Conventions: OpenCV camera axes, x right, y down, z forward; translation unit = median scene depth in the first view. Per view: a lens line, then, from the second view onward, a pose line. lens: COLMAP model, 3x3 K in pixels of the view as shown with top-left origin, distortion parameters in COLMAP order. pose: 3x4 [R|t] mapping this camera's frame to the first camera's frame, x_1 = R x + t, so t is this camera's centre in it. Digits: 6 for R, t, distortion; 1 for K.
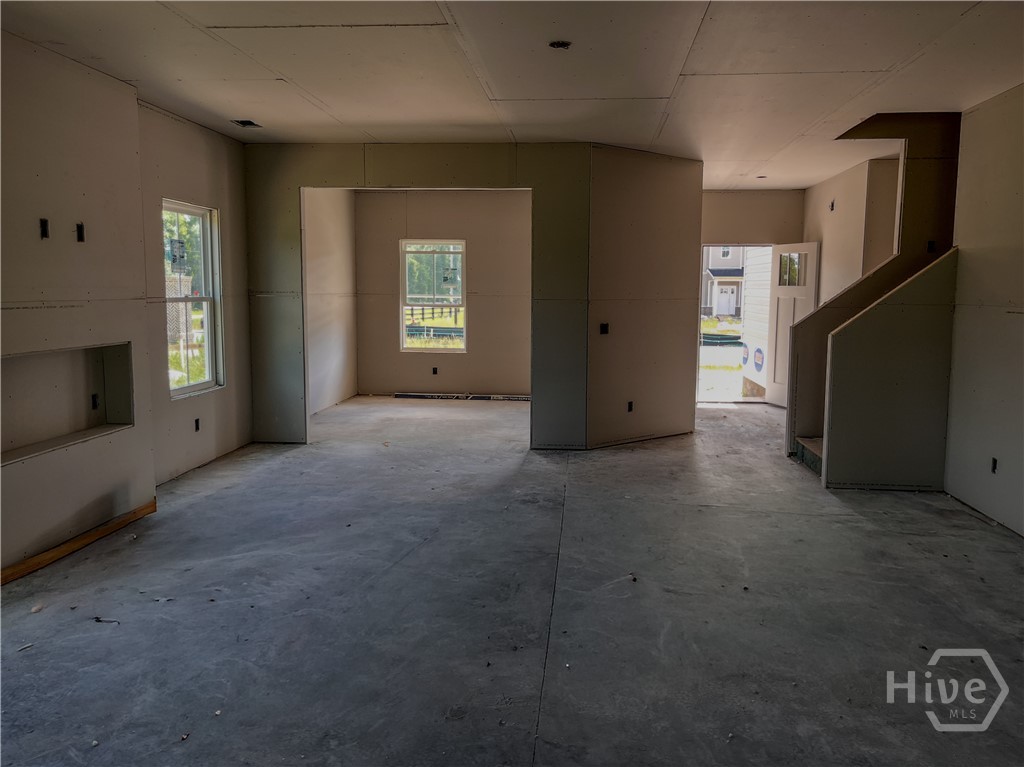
lens RADIAL K [[782.1, 0, 514.4], [0, 782.1, 384.2], [0, 0, 1]] dist [0.006518, 0.000713]
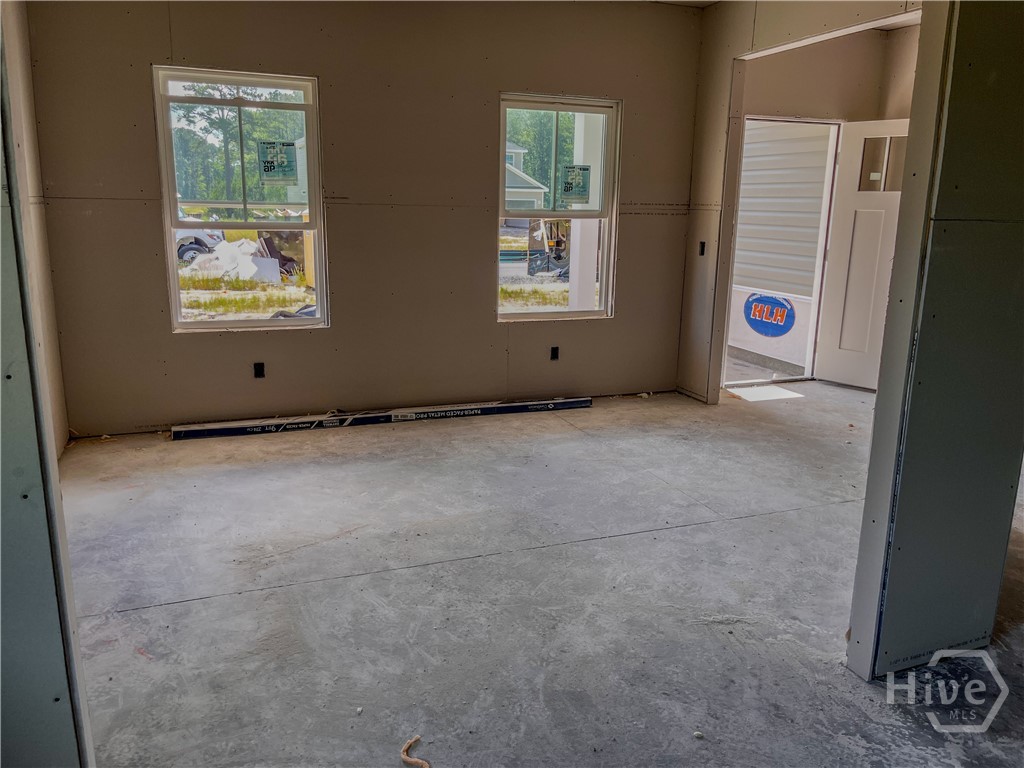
lens RADIAL K [[782.1, 0, 508.7], [0, 782.1, 388.9], [0, 0, 1]] dist [0.006518, 0.000713]
pose [[0.890931, -0.099209, 0.443169, -0.179253], [0.041321, 0.989508, 0.138444, -0.064919], [-0.452254, -0.105032, 0.885683, 0.530445]]
